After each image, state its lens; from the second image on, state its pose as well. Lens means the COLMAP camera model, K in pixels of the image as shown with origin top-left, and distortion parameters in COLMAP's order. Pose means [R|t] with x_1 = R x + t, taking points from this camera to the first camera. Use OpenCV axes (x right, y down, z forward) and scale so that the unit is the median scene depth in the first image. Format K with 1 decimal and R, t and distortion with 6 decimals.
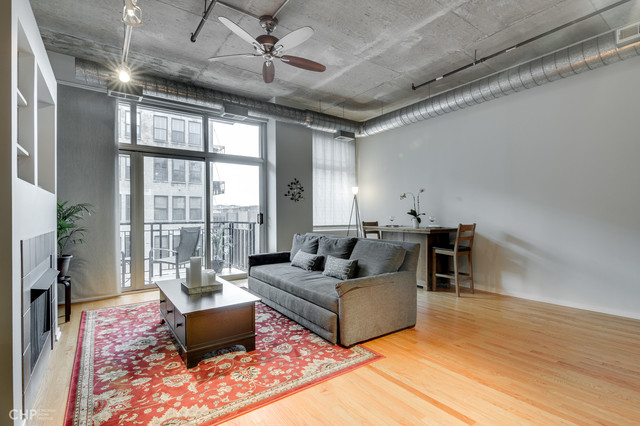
lens RADIAL K [[312.0, 0, 305.8], [0, 312.0, 216.9], [0, 0, 1]] dist [0.003358, -0.004340]
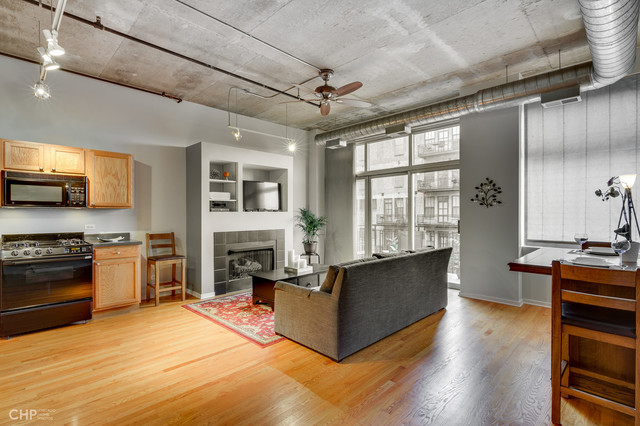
lens RADIAL K [[304.4, 0, 328.2], [0, 304.4, 213.5], [0, 0, 1]] dist [0.001349, -0.000174]
pose [[0.186084, 0.004223, -0.982525, 0.807558], [-0.000963, 0.999991, 0.004116, -0.043706], [0.982533, 0.000180, 0.186087, 0.567963]]
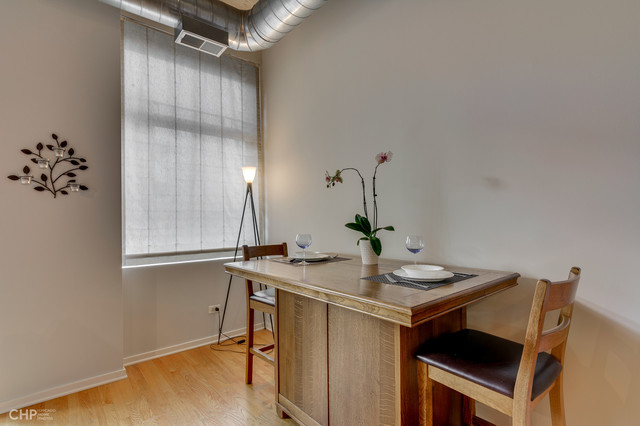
lens RADIAL K [[312.0, 0, 309.2], [0, 312.0, 216.8], [0, 0, 1]] dist [0.003358, -0.004340]
pose [[0.996623, -0.010283, 0.081467, 0.295281], [0.011074, 0.999896, -0.009254, -0.021818], [-0.081364, 0.010125, 0.996633, 0.749352]]
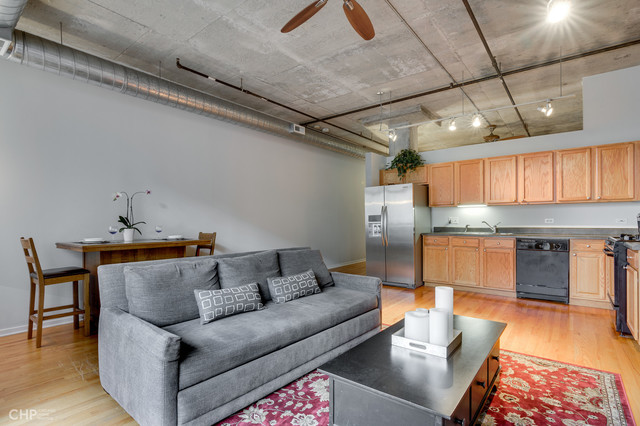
lens RADIAL K [[312.0, 0, 340.6], [0, 312.0, 227.1], [0, 0, 1]] dist [0.003358, -0.004340]
pose [[-0.341080, -0.015813, 0.939901, -0.562736], [0.012212, 0.999700, 0.021251, -0.010173], [-0.939955, 0.018727, -0.340785, 0.903857]]
